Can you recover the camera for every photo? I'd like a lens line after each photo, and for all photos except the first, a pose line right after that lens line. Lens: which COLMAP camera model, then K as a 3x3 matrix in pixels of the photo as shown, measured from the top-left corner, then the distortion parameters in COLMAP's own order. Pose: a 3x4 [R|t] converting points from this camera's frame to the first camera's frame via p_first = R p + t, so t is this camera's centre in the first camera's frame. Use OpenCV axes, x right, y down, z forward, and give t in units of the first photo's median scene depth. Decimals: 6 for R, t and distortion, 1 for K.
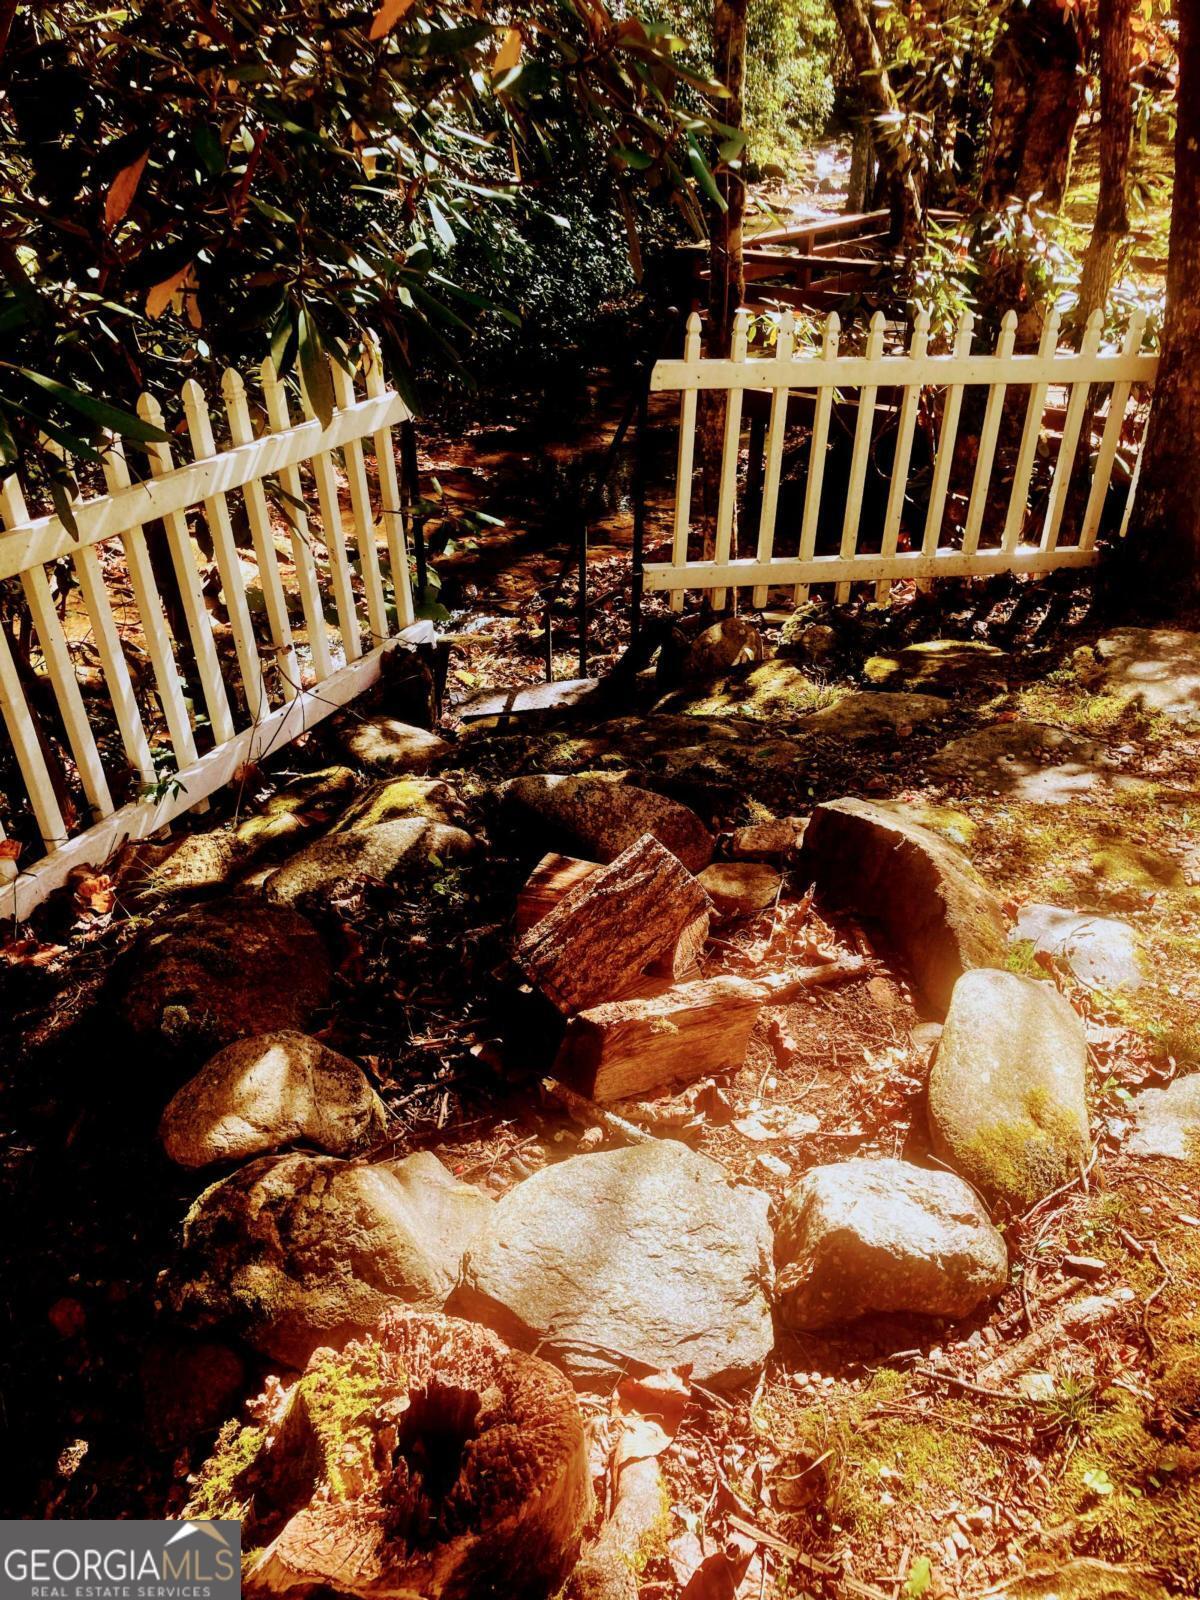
lens RADIAL K [[1295.7, 0, 599.2], [0, 1295.7, 807.4], [0, 0, 1]] dist [-0.001516, -0.006493]
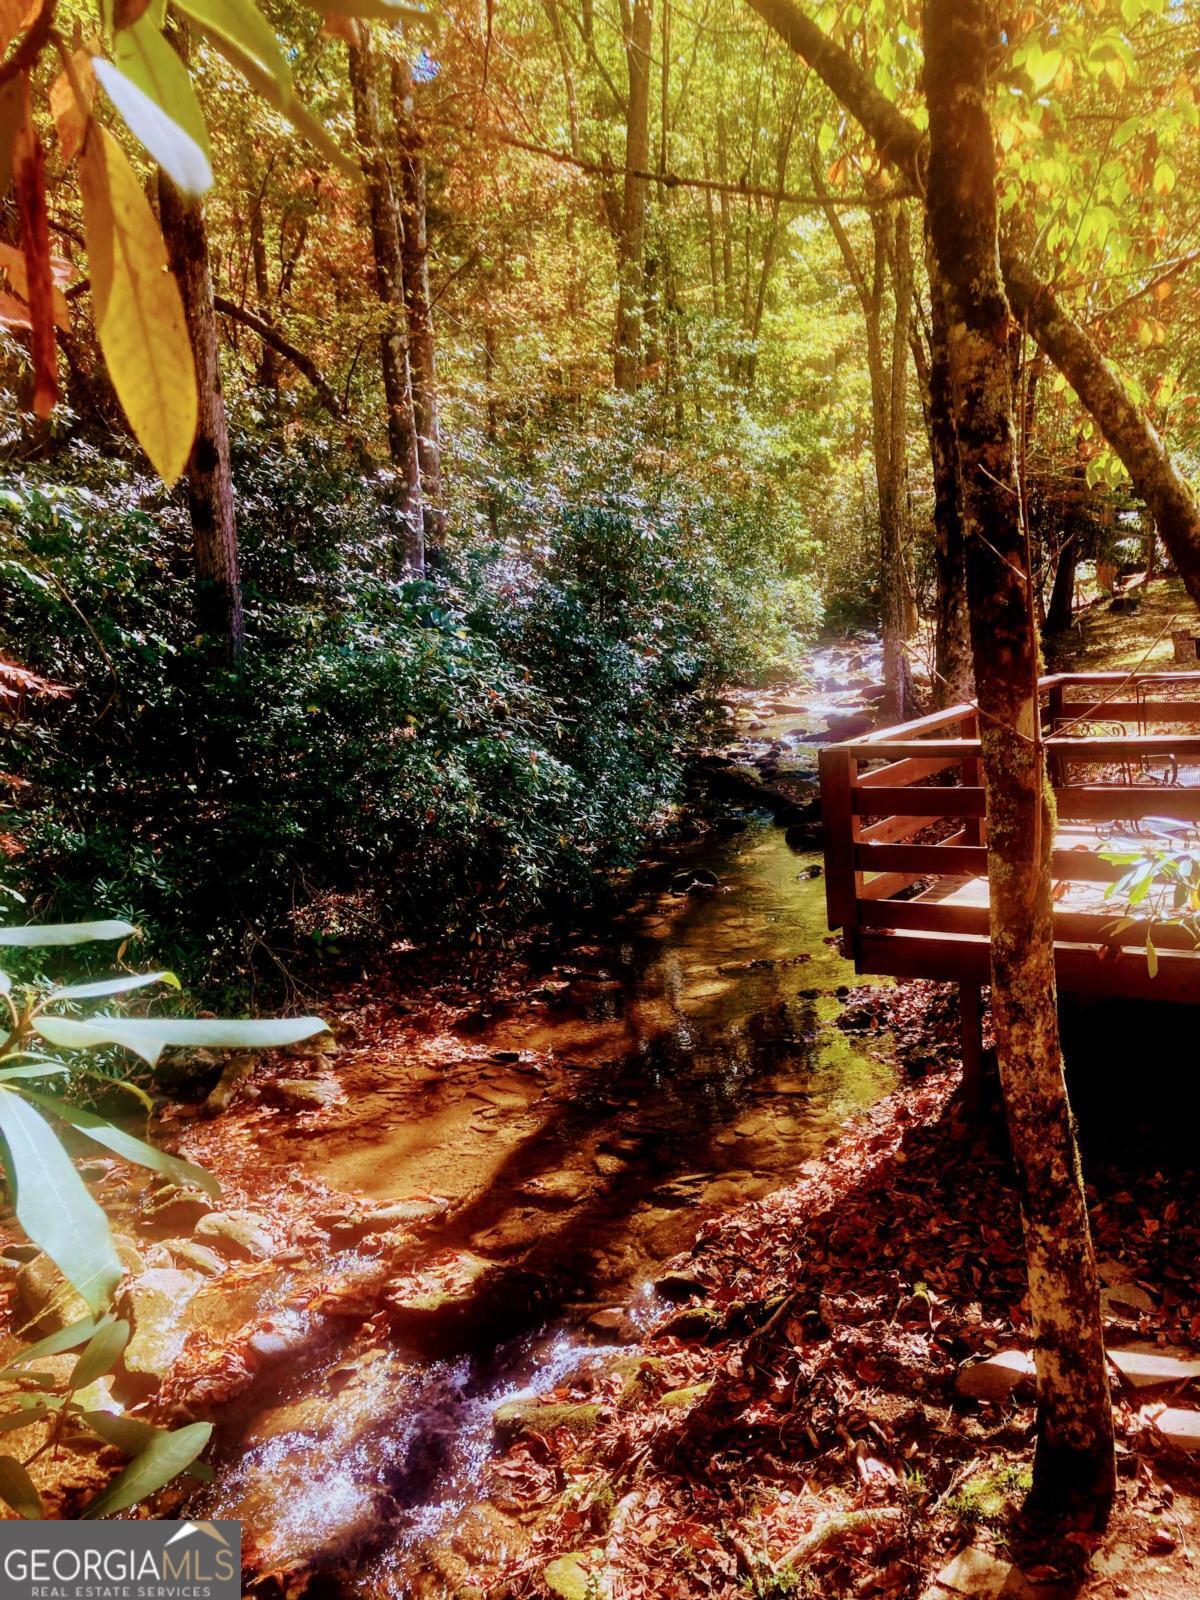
lens RADIAL K [[1295.7, 0, 602.6], [0, 1295.7, 799.1], [0, 0, 1]] dist [-0.001516, -0.006493]
pose [[0.994568, -0.104088, 0.000305, -0.032168], [0.096706, 0.922940, -0.372599, -0.103426], [0.038502, 0.370604, 0.927993, 0.239041]]
